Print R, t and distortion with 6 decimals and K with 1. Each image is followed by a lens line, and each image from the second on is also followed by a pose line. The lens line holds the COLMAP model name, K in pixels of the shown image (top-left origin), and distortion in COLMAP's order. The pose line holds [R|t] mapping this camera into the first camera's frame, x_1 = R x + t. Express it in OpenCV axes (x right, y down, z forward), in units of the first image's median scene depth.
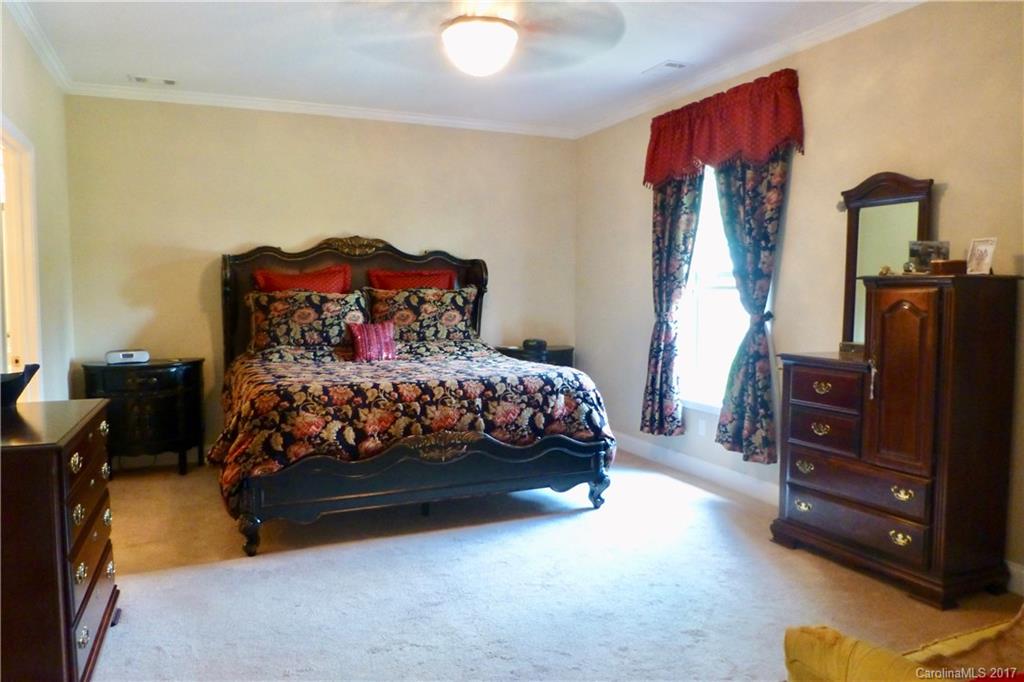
lens RADIAL K [[753.7, 0, 512.4], [0, 753.7, 341.9], [0, 0, 1]] dist [-0.028619, 0.005906]
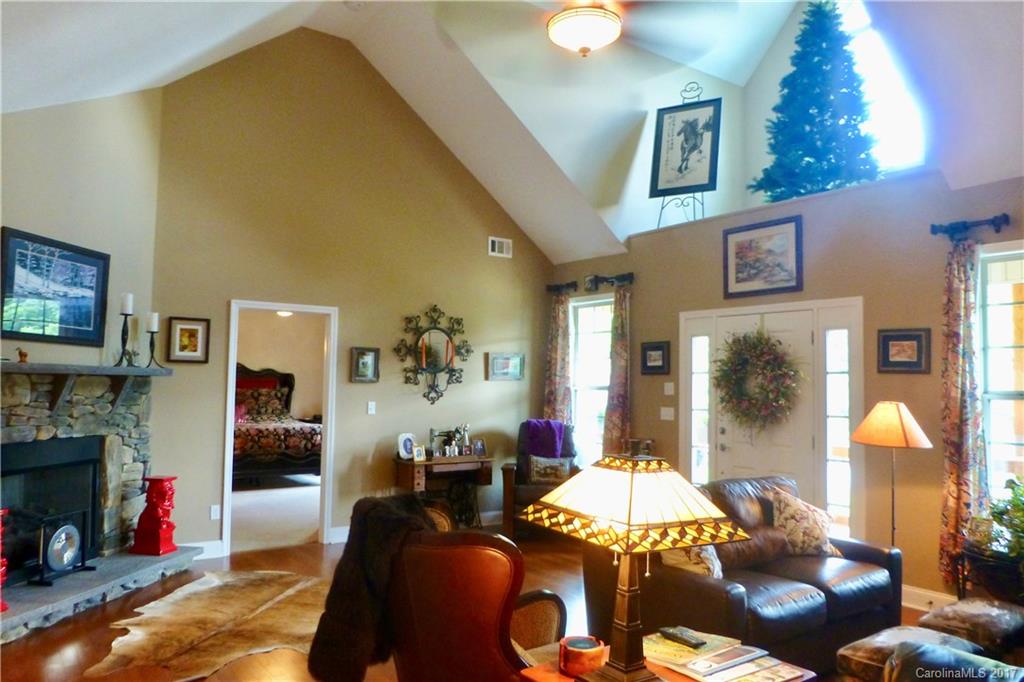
lens RADIAL K [[753.7, 0, 513.2], [0, 753.7, 344.3], [0, 0, 1]] dist [-0.028619, 0.005906]
pose [[0.978359, 0.024351, 0.205477, 0.150610], [-0.000003, 0.993053, -0.117671, 0.057164], [-0.206915, 0.115124, 0.971562, -1.308073]]
